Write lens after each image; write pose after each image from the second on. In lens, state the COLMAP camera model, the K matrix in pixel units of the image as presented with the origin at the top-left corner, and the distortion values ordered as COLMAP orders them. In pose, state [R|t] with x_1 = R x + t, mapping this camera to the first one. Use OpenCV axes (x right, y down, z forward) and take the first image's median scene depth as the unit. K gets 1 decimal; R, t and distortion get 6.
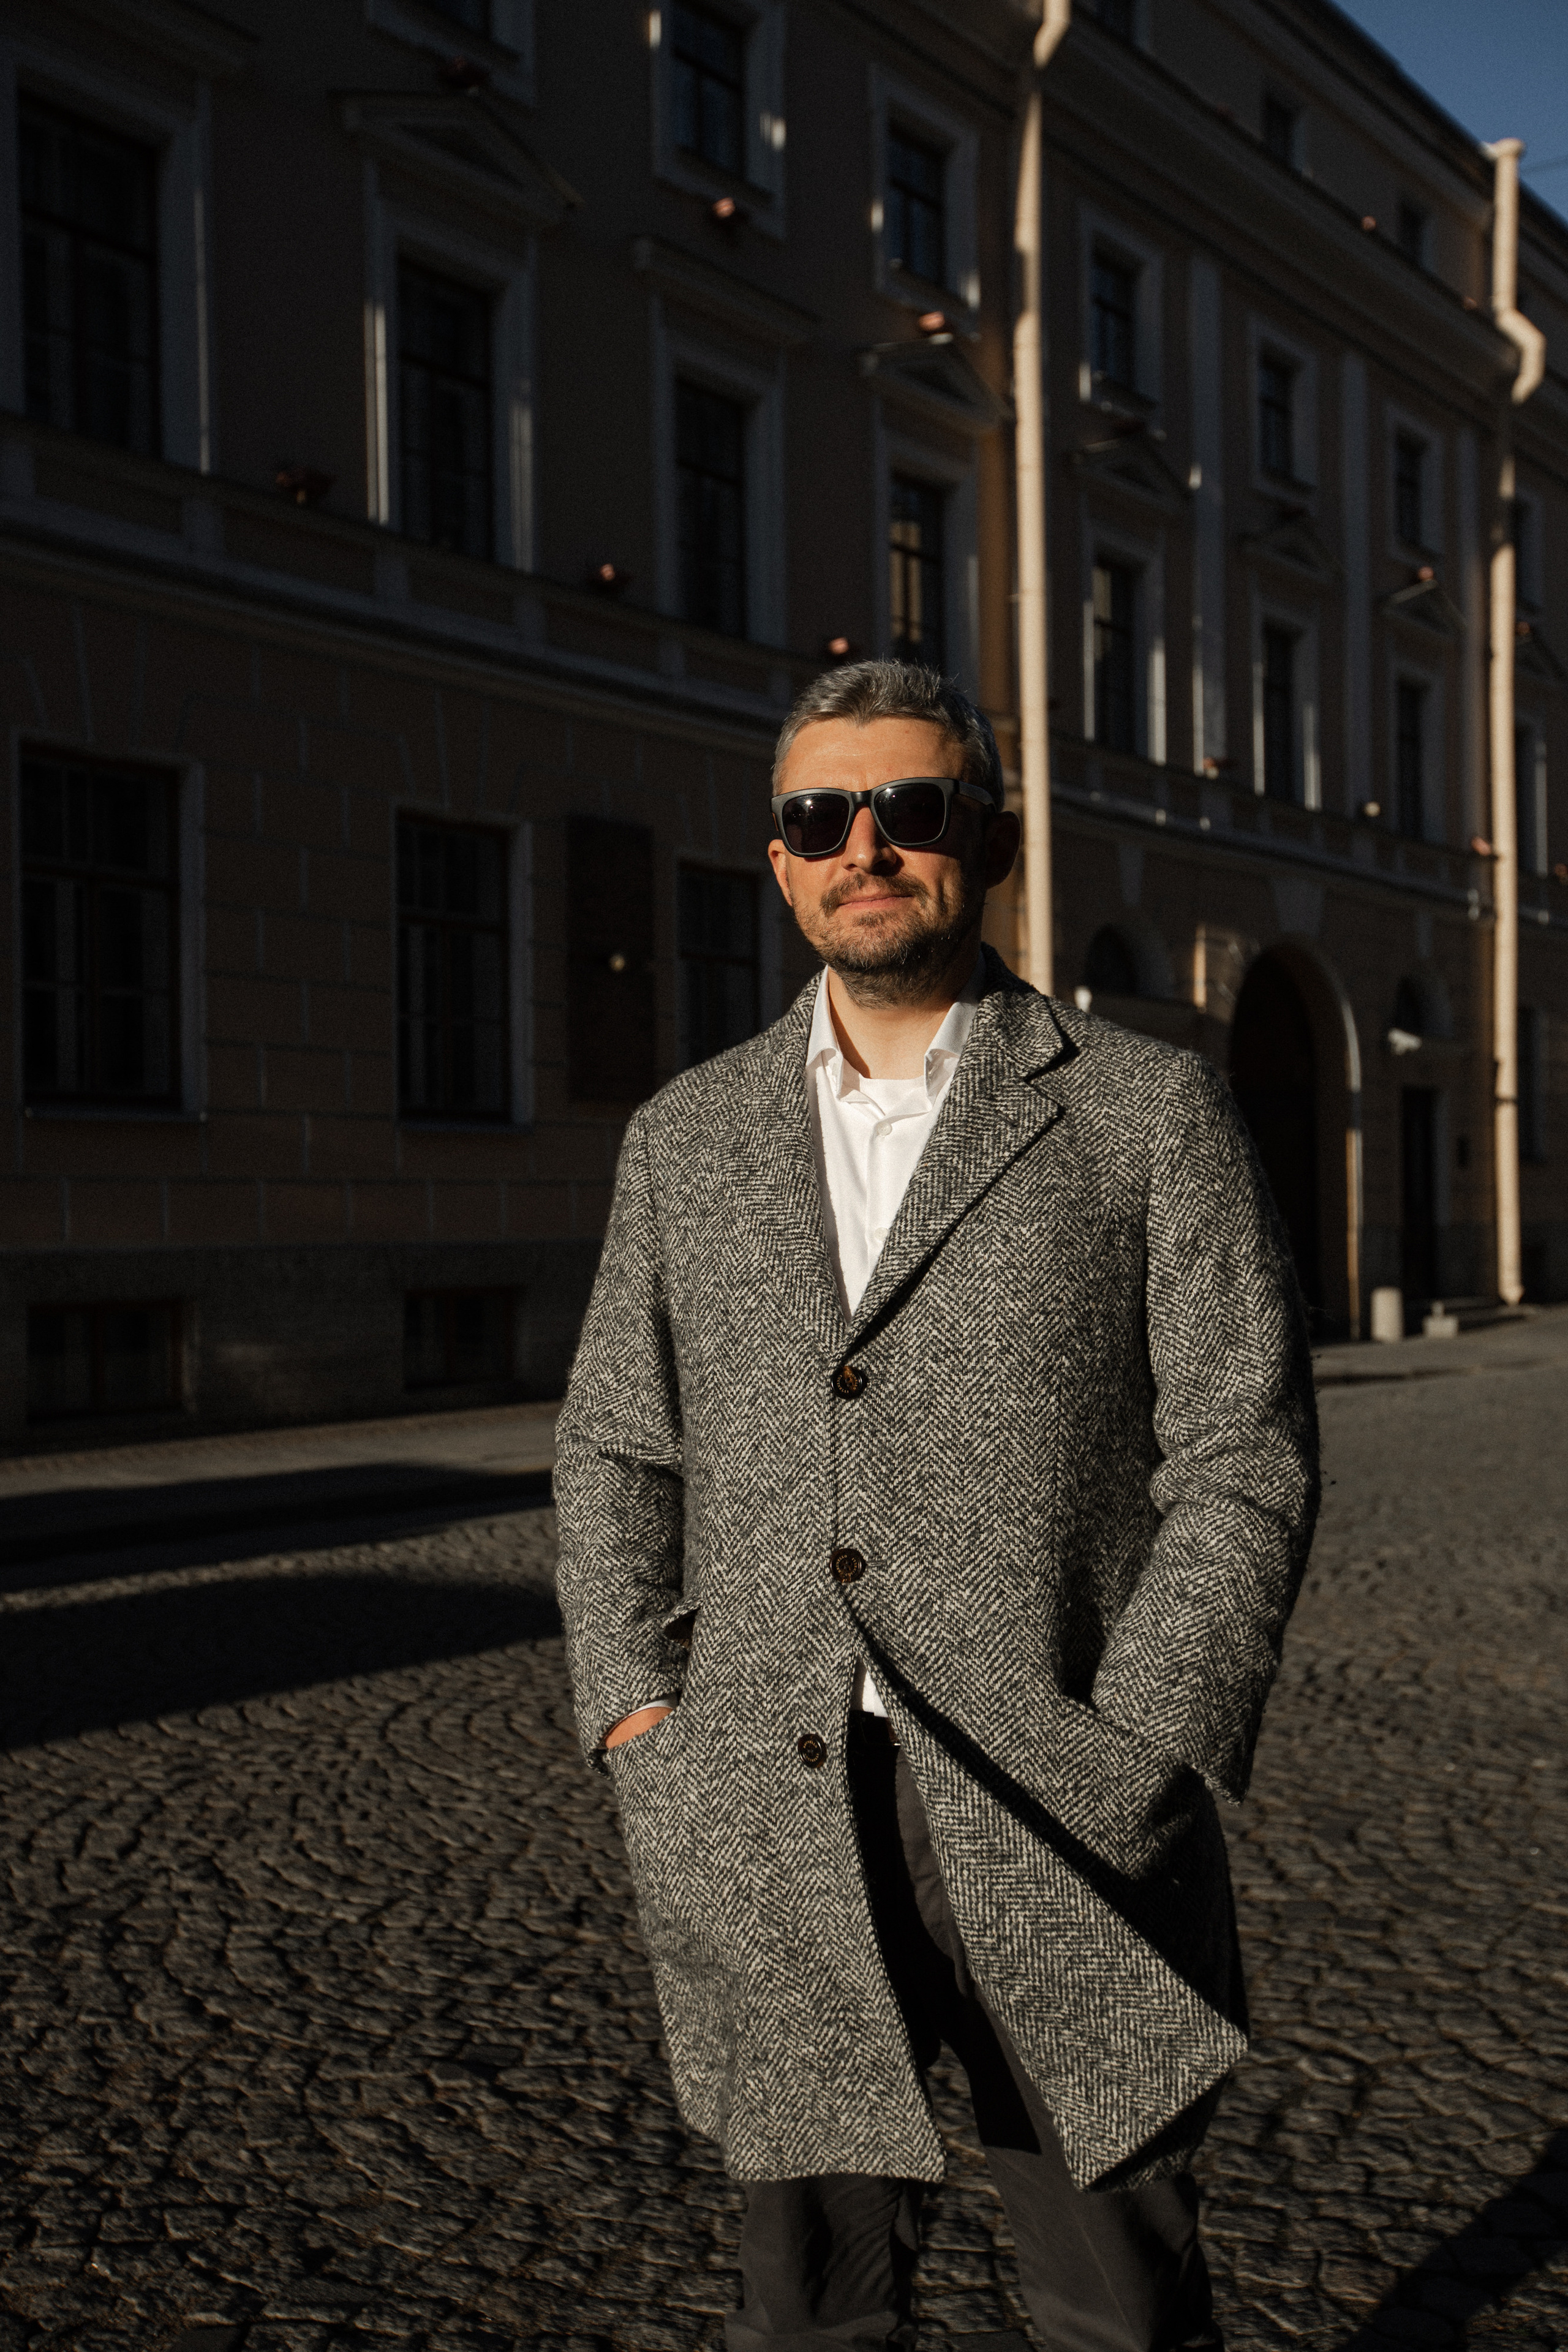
lens RADIAL K [[2176.7, 0, 749.2], [0, 2176.7, 1167.7], [0, 0, 1]] dist [0.039510, 0.000000]
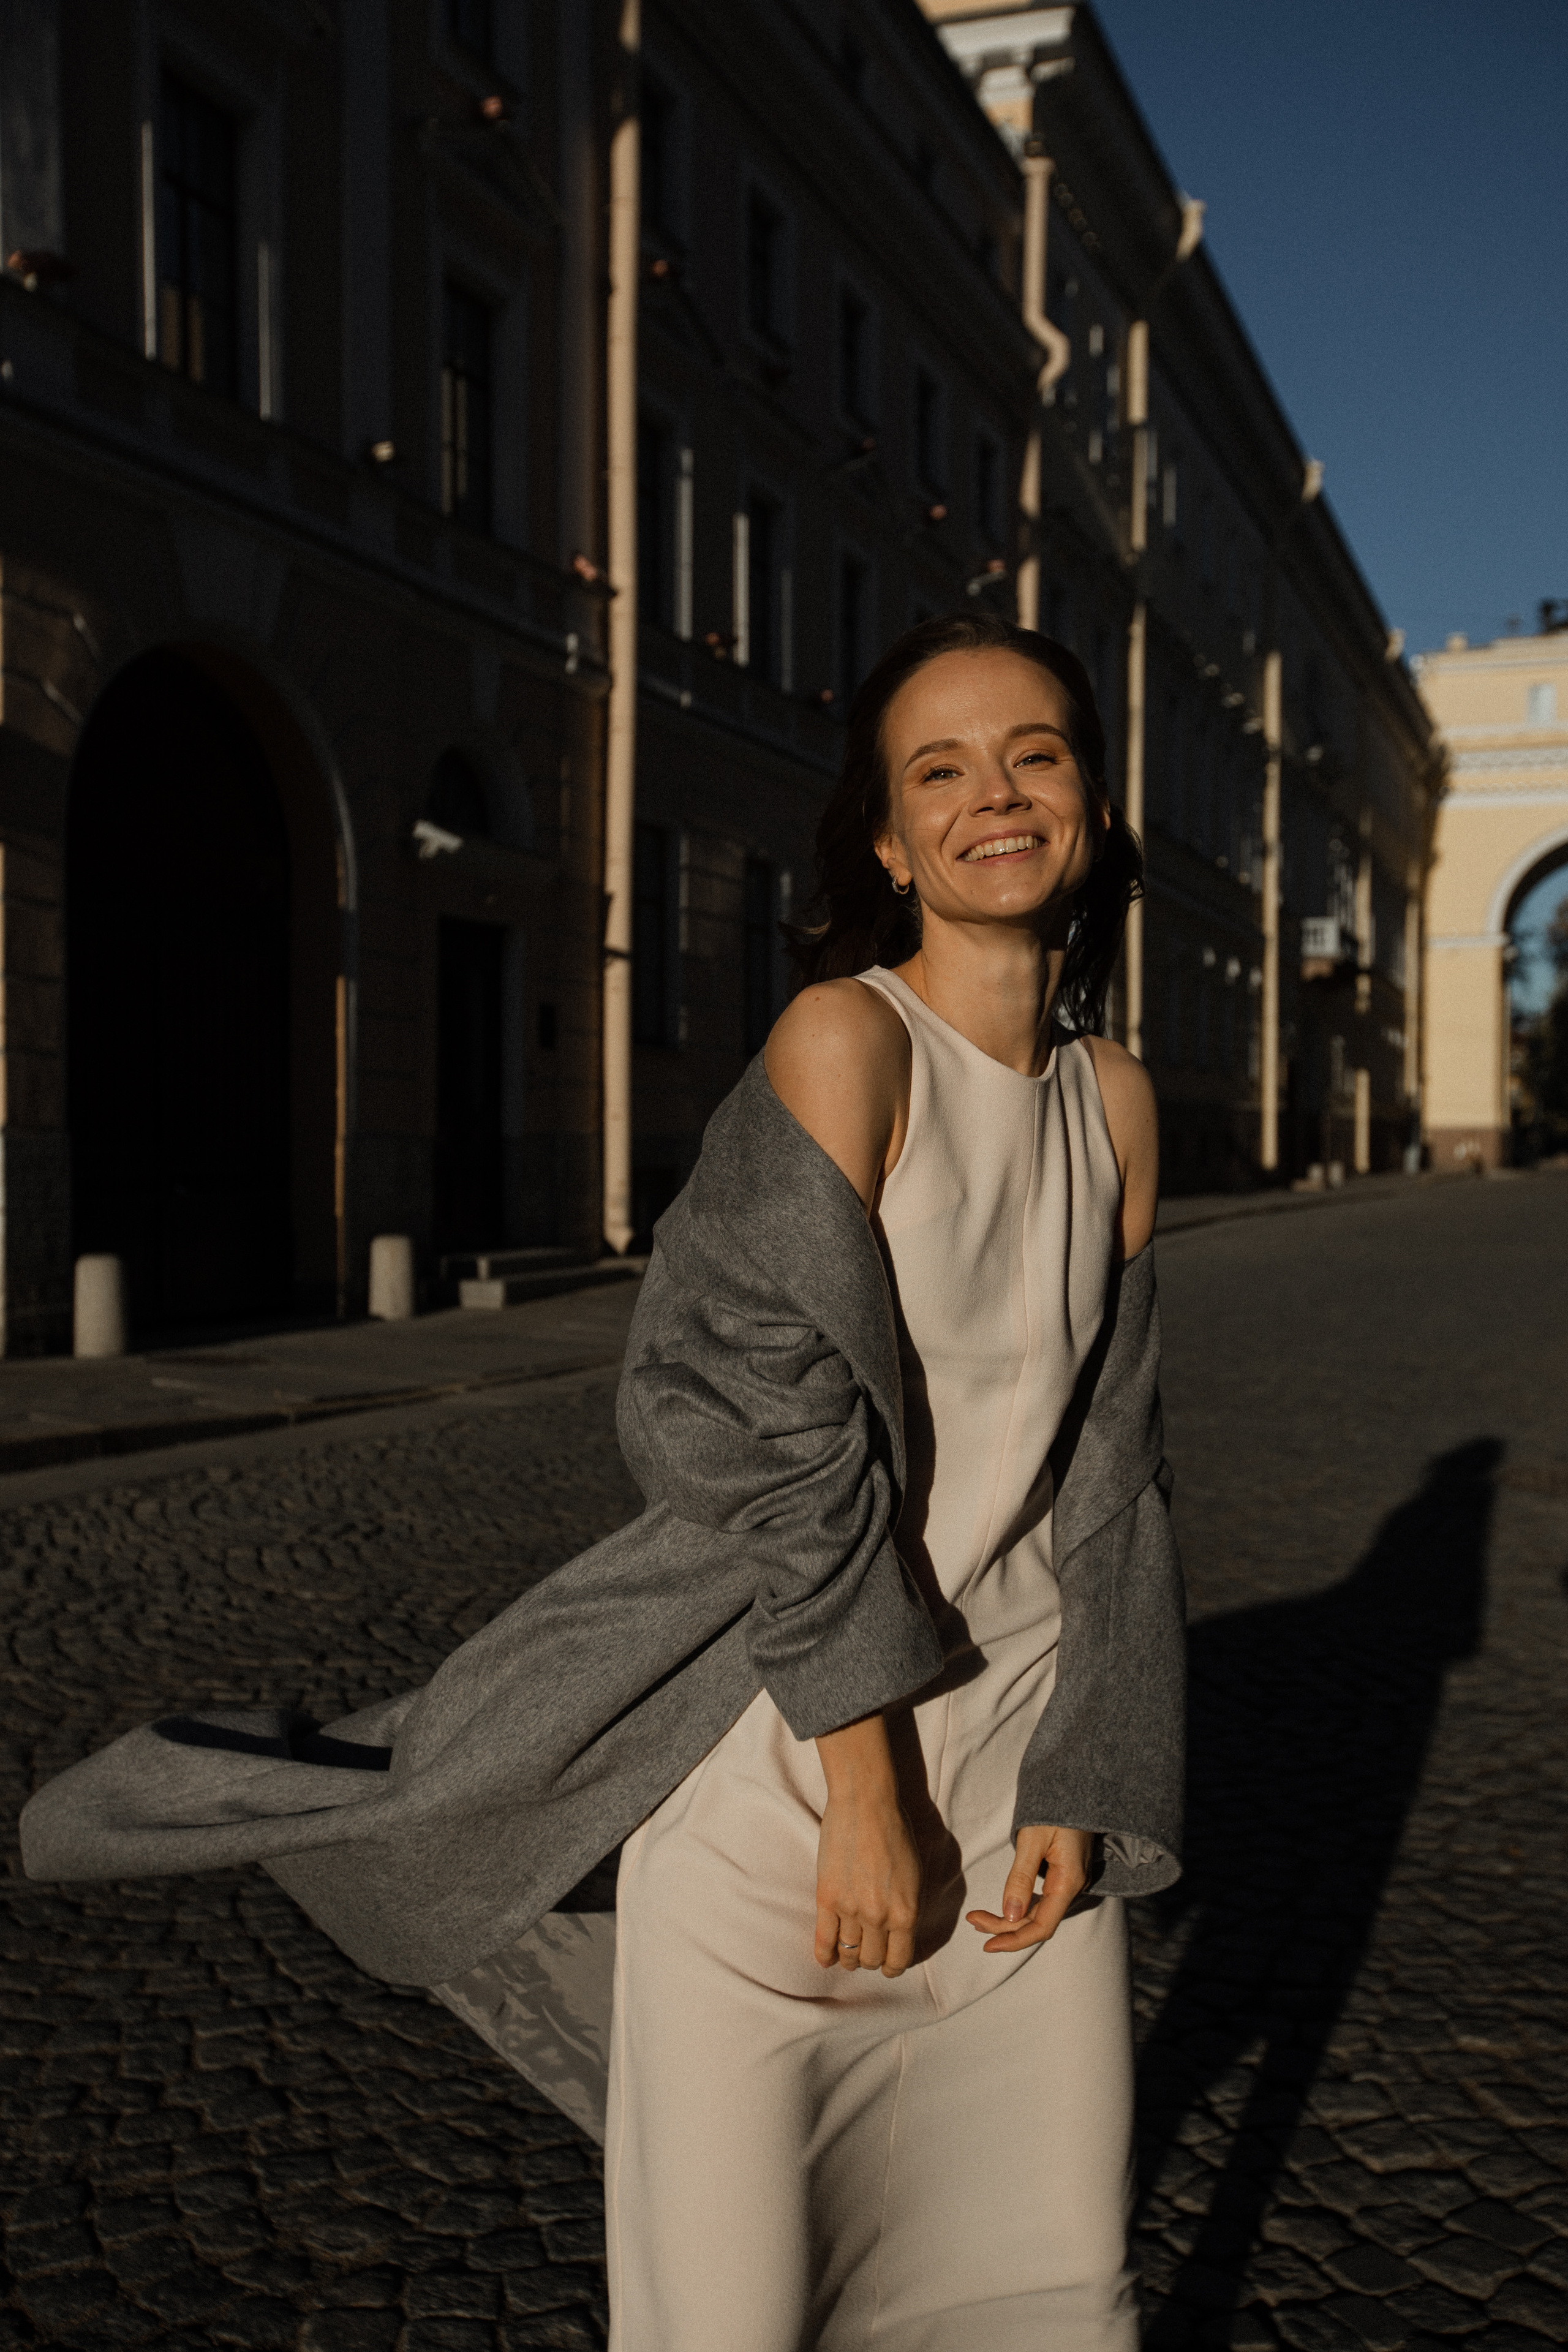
lens RADIAL K [[2176.7, 0, 702.1], [0, 2176.7, 1238.3], [0, 0, 1]] dist [0.039510, 0.000000]
pose [[0.955446, -0.004970, 0.295124, 0.520721], [-0.013917, 0.997988, 0.061864, 0.045463], [-0.294838, -0.063215, 0.953454, 1.042054]]
